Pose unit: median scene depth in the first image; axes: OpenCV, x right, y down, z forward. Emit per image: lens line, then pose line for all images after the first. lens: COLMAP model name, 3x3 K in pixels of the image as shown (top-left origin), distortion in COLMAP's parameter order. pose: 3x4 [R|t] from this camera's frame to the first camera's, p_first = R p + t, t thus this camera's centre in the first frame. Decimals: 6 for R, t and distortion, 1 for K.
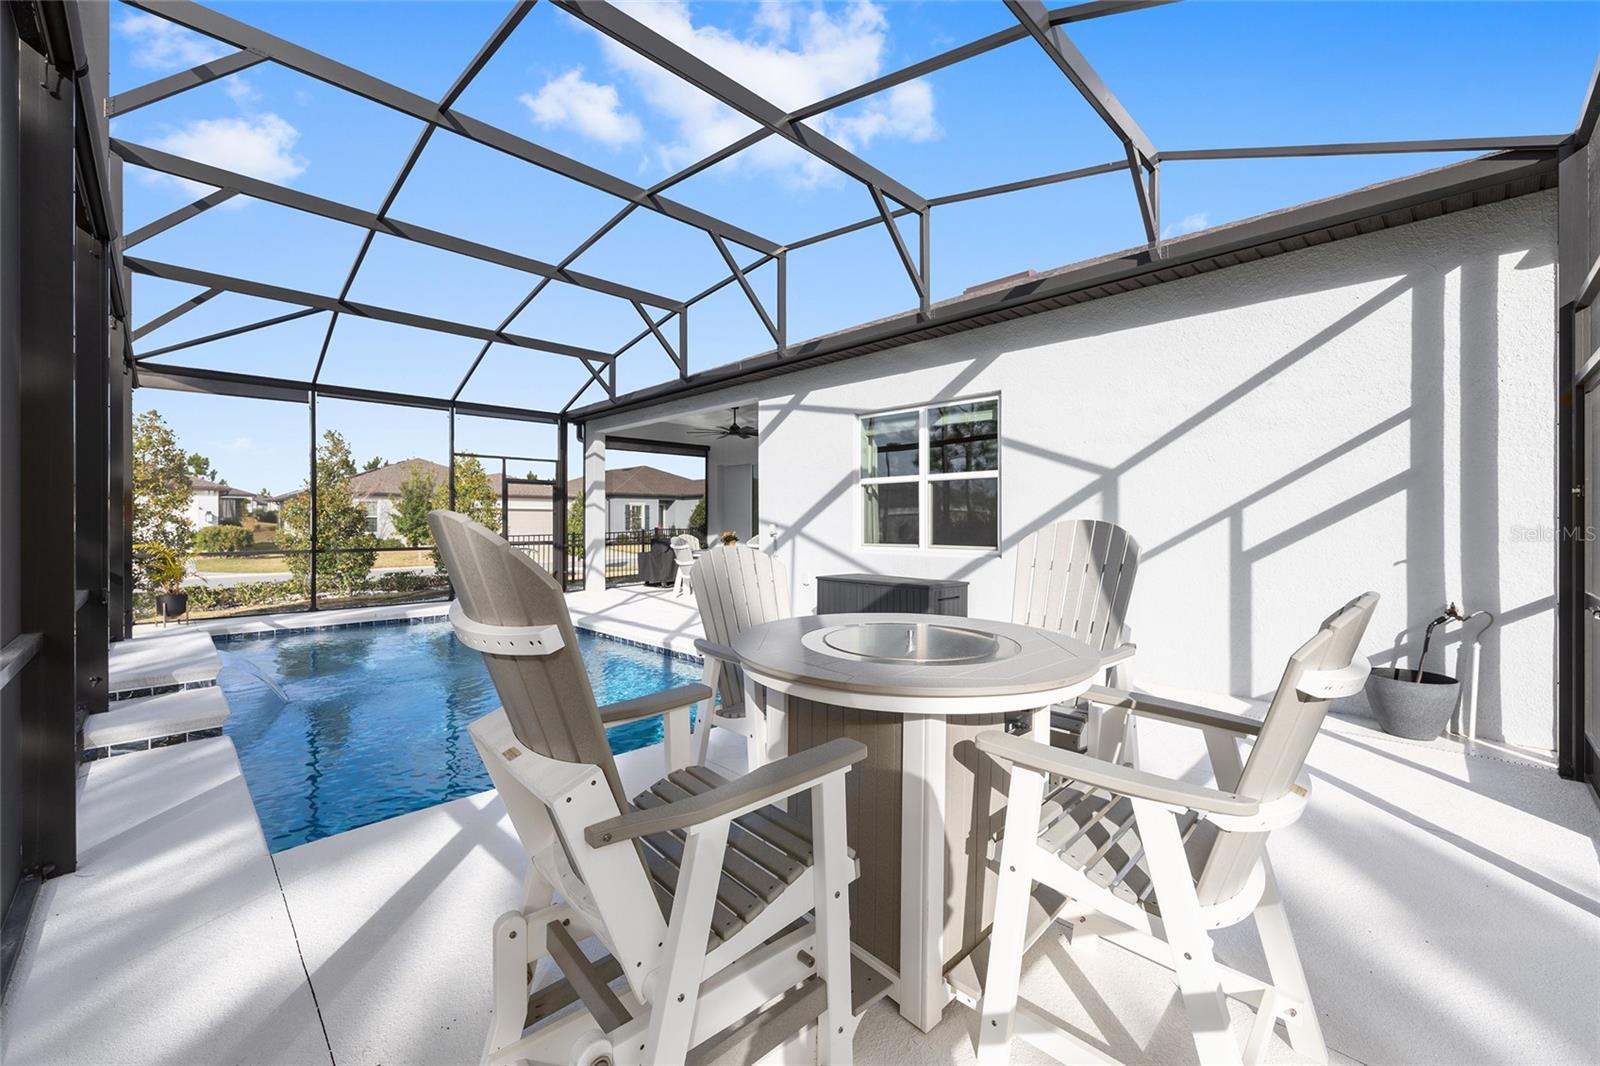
lens RADIAL K [[643.1, 0, 809.5], [0, 643.1, 525.6], [0, 0, 1]] dist [-0.002970, -0.000277]
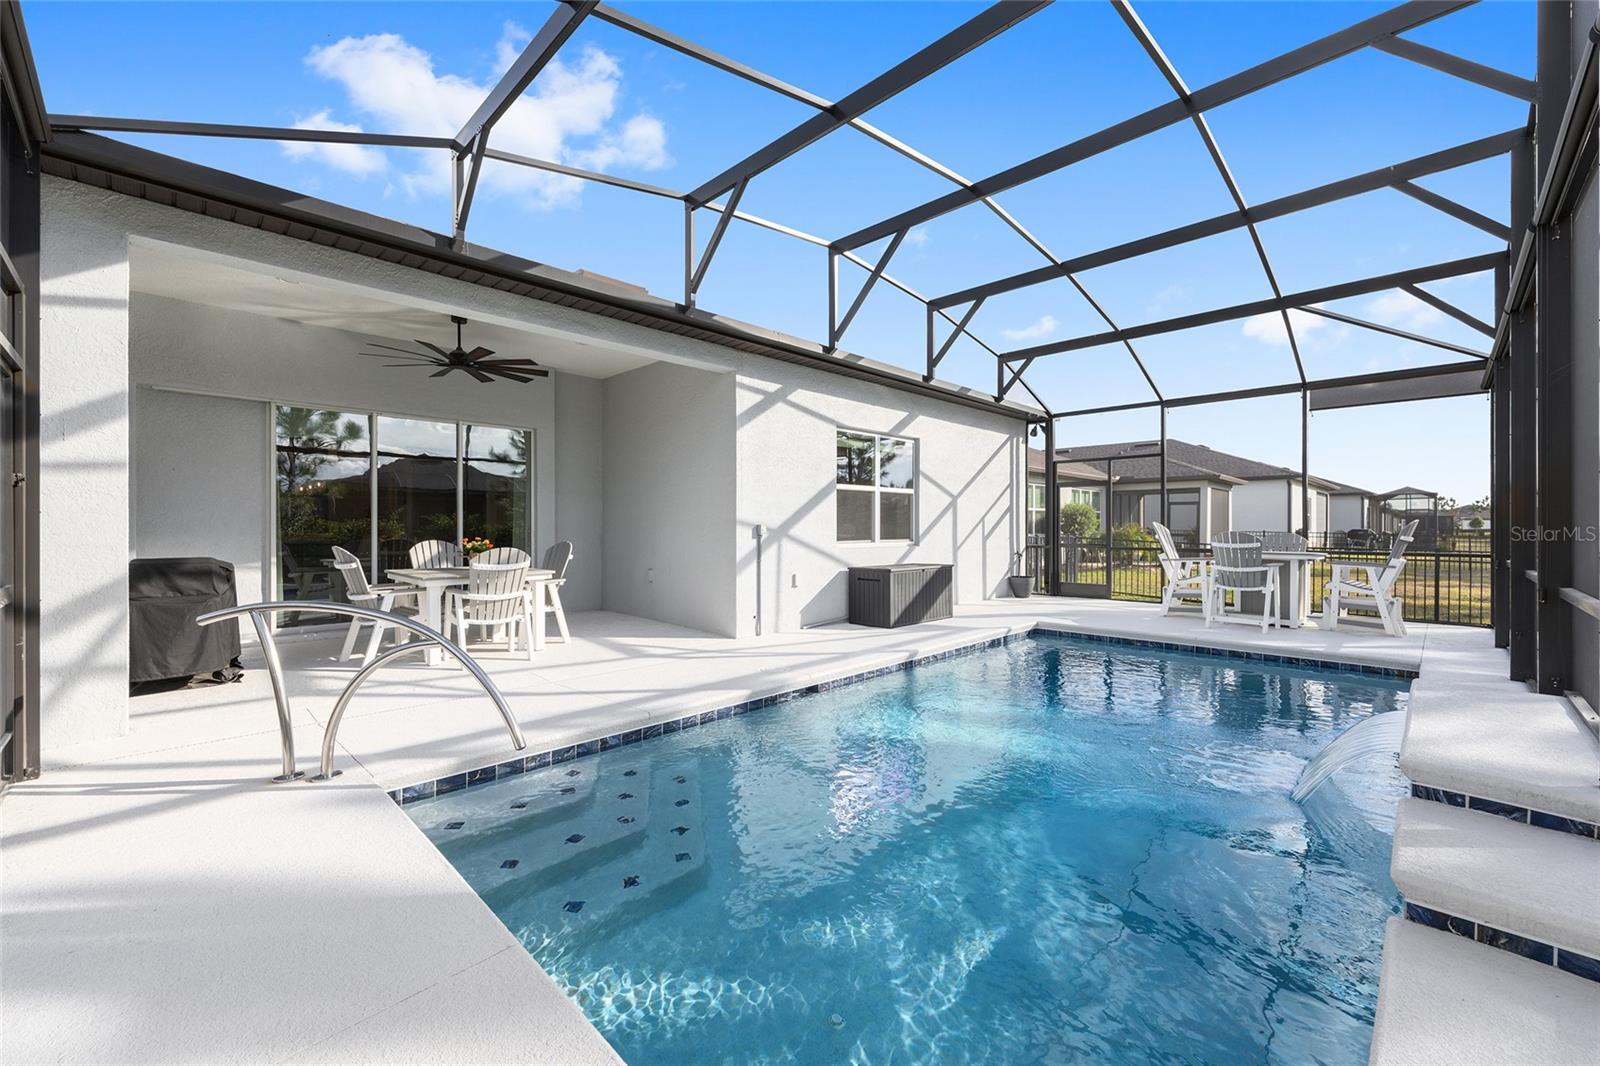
lens RADIAL K [[643.1, 0, 809.5], [0, 643.1, 525.6], [0, 0, 1]] dist [-0.002970, -0.000277]
pose [[-0.008368, -0.005727, 0.999949, -0.986624], [-0.002563, 0.999980, 0.005706, -0.006159], [-0.999962, -0.002515, -0.008383, 0.995143]]
